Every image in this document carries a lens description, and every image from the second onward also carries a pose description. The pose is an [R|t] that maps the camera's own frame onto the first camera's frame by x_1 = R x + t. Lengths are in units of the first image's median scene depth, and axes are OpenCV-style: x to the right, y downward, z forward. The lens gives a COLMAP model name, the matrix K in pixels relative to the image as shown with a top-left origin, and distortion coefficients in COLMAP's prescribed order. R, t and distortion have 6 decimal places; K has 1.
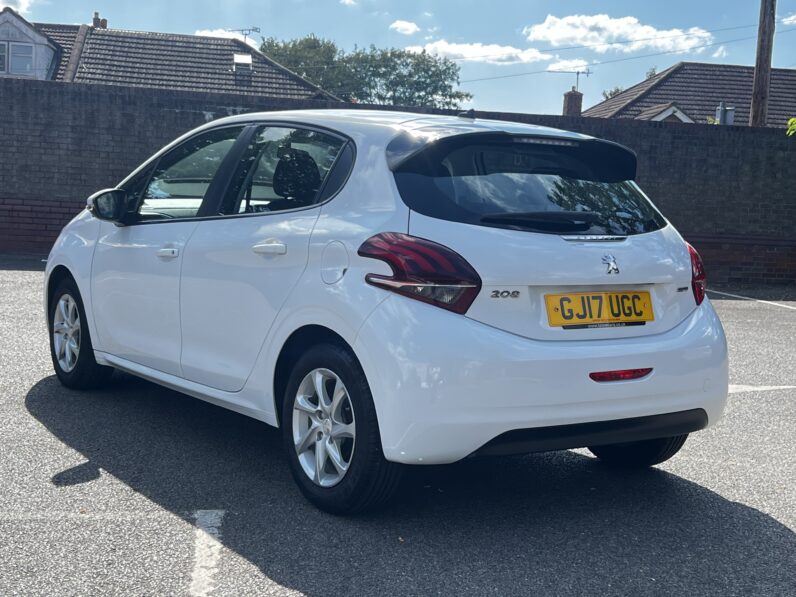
lens RADIAL K [[1100.1, 0, 398.0], [0, 1100.1, 298.5], [0, 0, 1]] dist [0.123723, -0.325139]
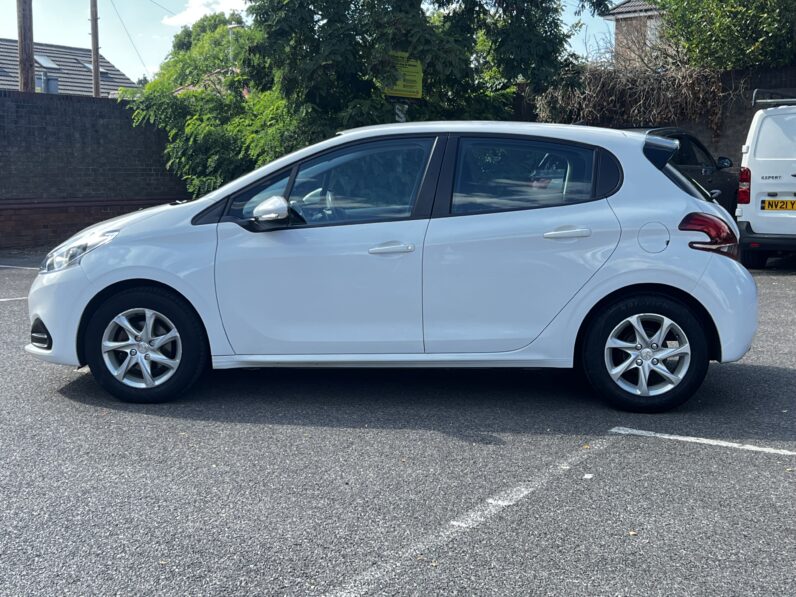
lens RADIAL K [[1100.1, 0, 398.0], [0, 1100.1, 298.5], [0, 0, 1]] dist [0.123723, -0.325139]
pose [[0.649044, -0.137296, 0.748259, -0.339174], [0.104265, 0.990352, 0.091277, -0.029960], [-0.753572, 0.018775, 0.657098, 0.075911]]
